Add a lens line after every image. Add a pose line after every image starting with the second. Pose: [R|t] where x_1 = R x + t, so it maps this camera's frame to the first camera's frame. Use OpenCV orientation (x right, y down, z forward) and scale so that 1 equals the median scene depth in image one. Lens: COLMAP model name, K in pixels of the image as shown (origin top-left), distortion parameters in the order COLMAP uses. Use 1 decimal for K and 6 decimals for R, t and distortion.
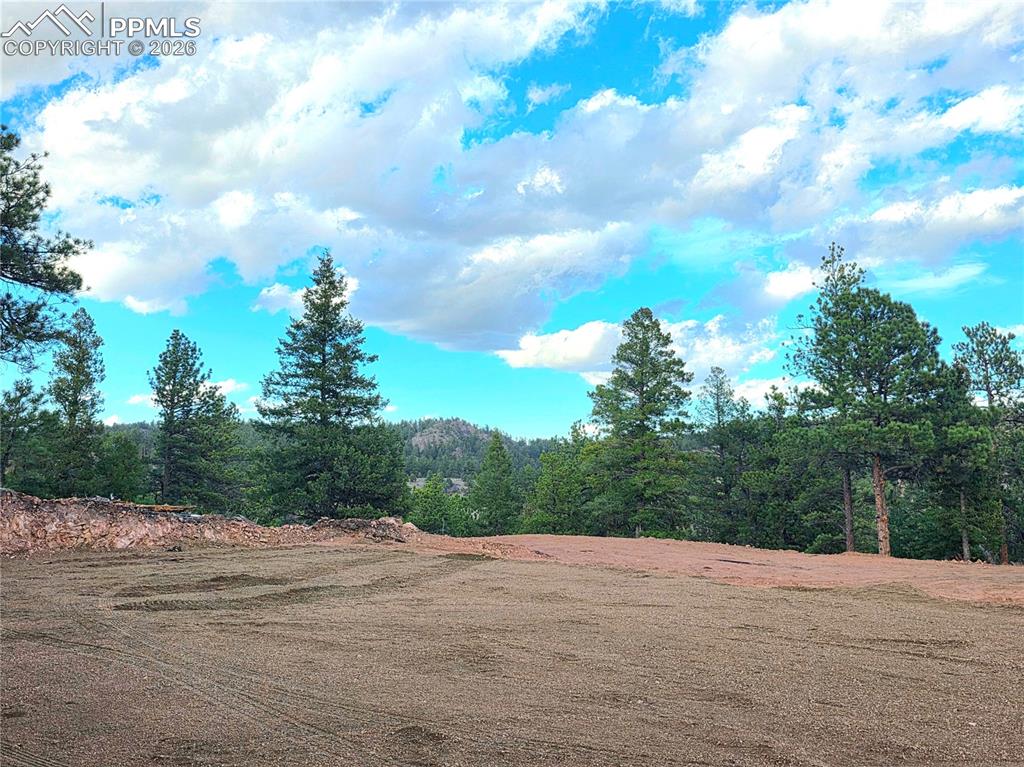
lens RADIAL K [[1036.2, 0, 510.8], [0, 1036.2, 383.0], [0, 0, 1]] dist [0.099957, 0.000000]
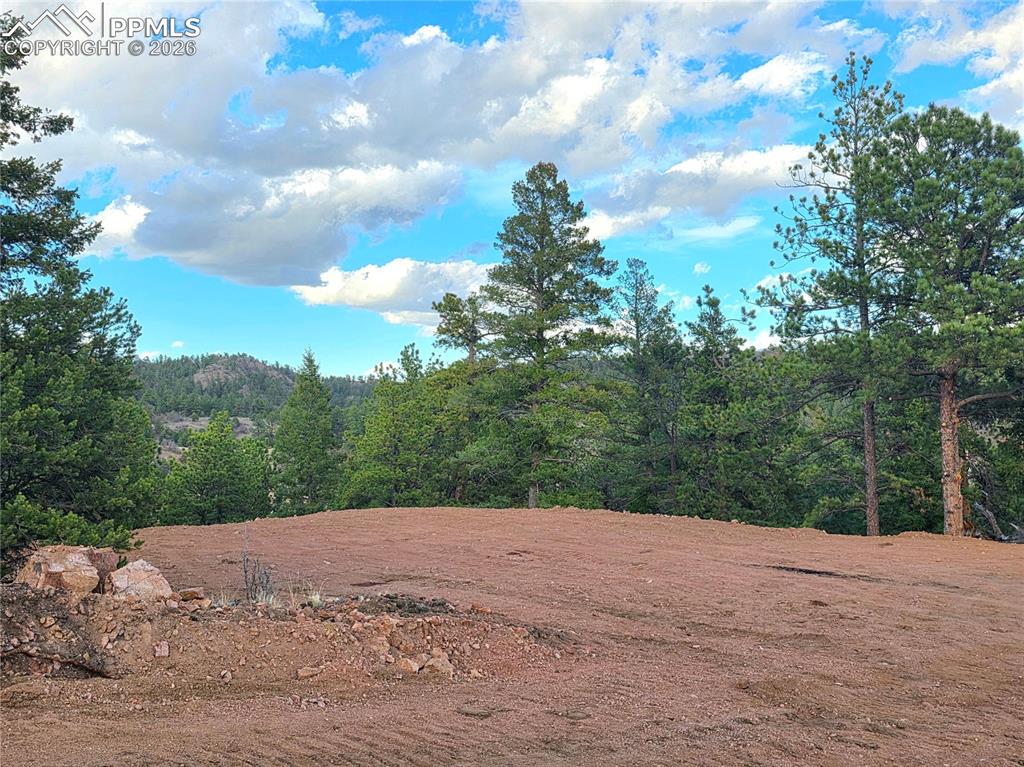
lens RADIAL K [[1036.2, 0, 509.2], [0, 1036.2, 385.2], [0, 0, 1]] dist [0.099957, 0.000000]
pose [[0.980512, 0.001709, 0.196453, -0.025582], [-0.013744, 0.998109, 0.059913, 0.030679], [-0.195980, -0.061445, 0.978681, 0.337328]]
